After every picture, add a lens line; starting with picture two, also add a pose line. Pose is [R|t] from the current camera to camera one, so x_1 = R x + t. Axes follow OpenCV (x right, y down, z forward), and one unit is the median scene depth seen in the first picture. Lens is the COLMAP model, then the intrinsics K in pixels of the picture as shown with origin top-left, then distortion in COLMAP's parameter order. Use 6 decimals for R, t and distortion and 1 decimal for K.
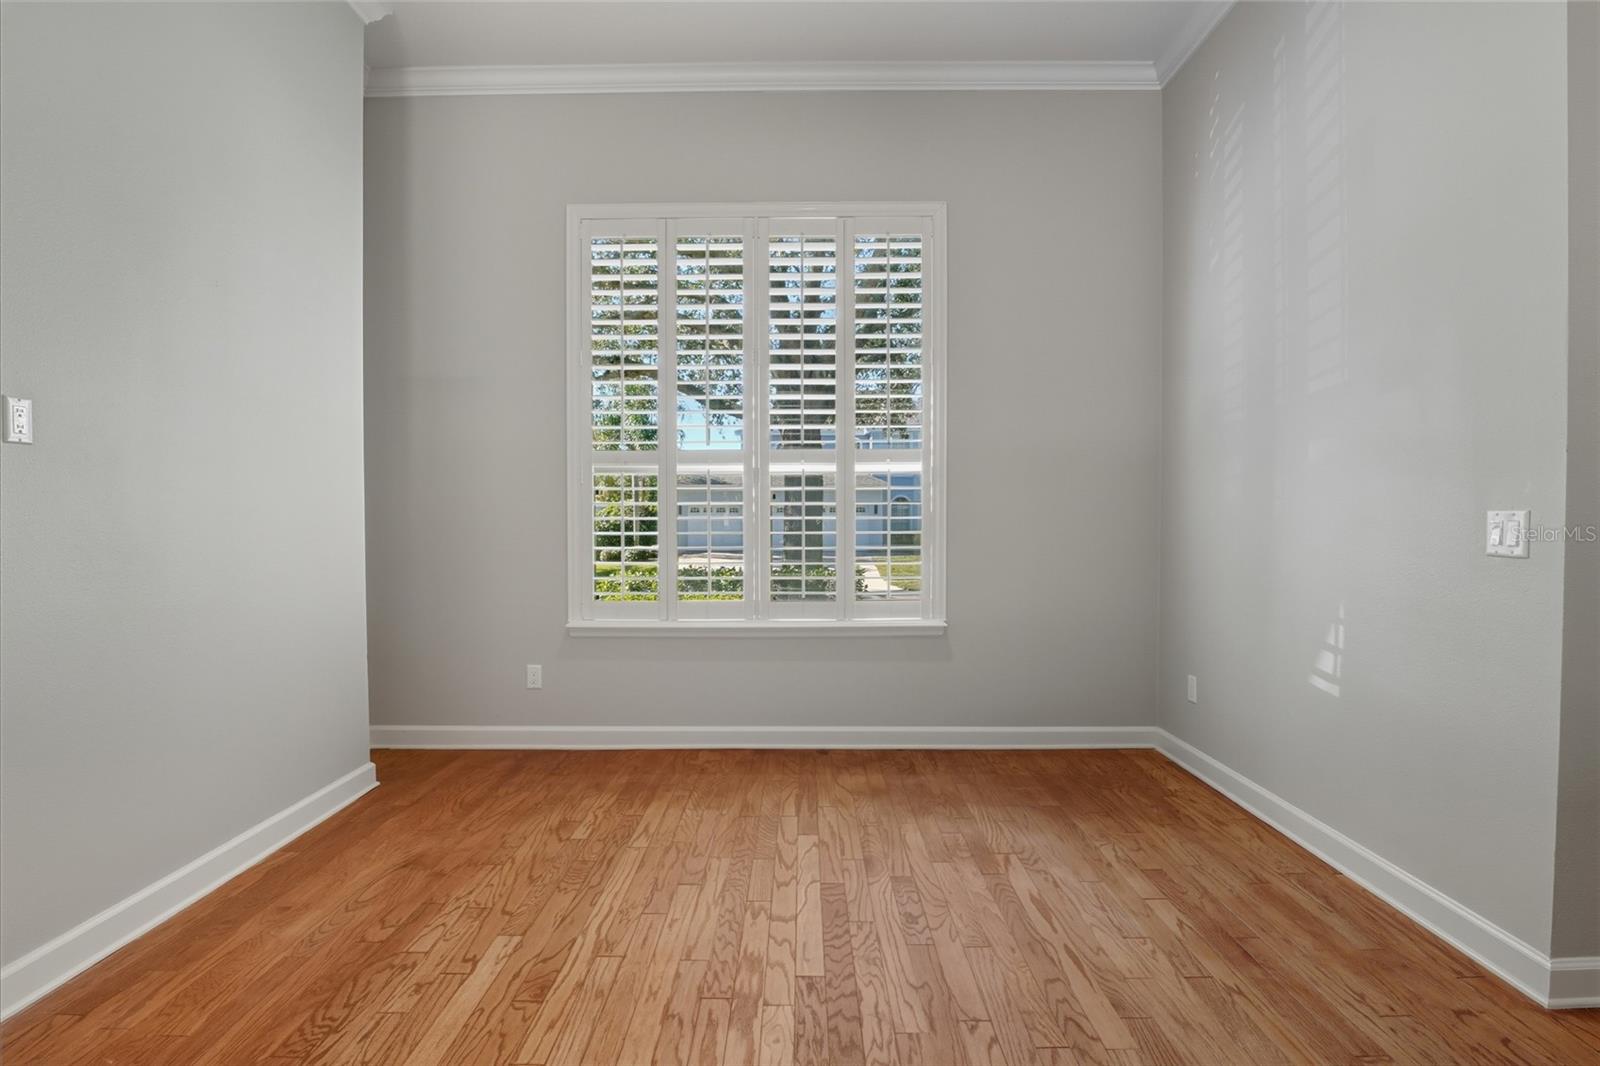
lens RADIAL K [[776.3, 0, 804.5], [0, 776.3, 532.1], [0, 0, 1]] dist [-0.024830, -0.000612]
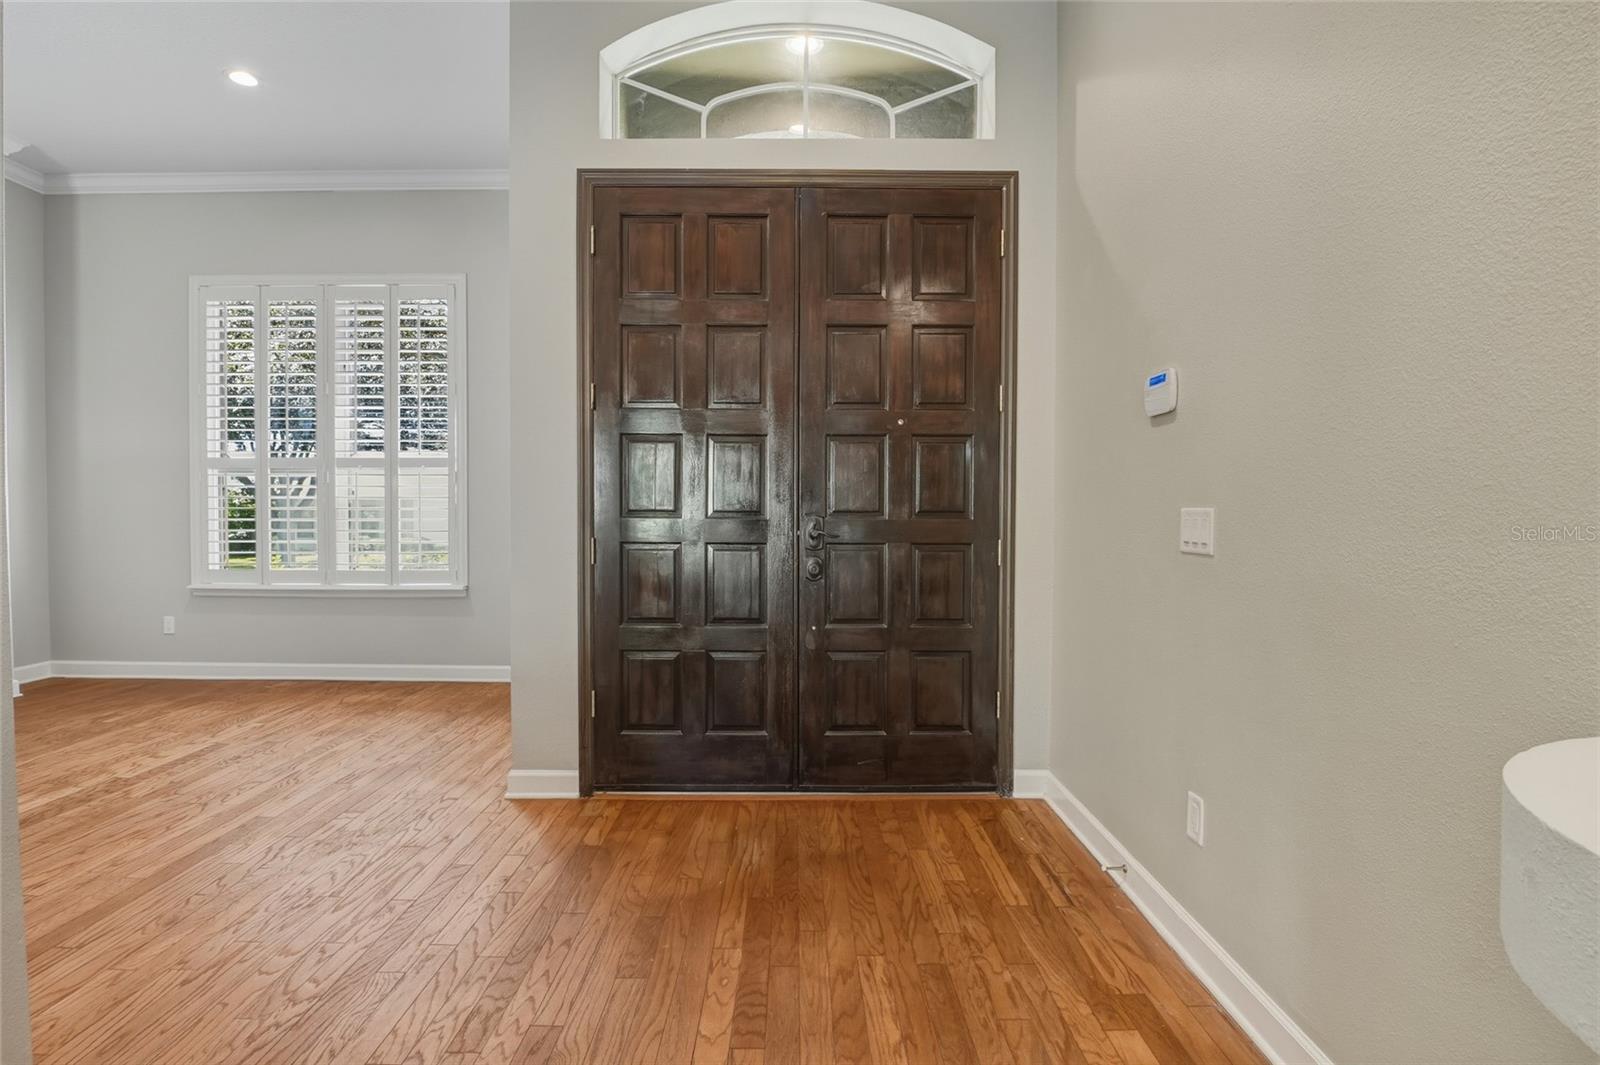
lens RADIAL K [[776.3, 0, 794.2], [0, 776.3, 531.5], [0, 0, 1]] dist [-0.024830, -0.000612]
pose [[0.999957, 0.006159, 0.006932, 1.215483], [-0.006232, 0.999925, 0.010575, 0.003347], [-0.006866, -0.010617, 0.999920, -0.562744]]
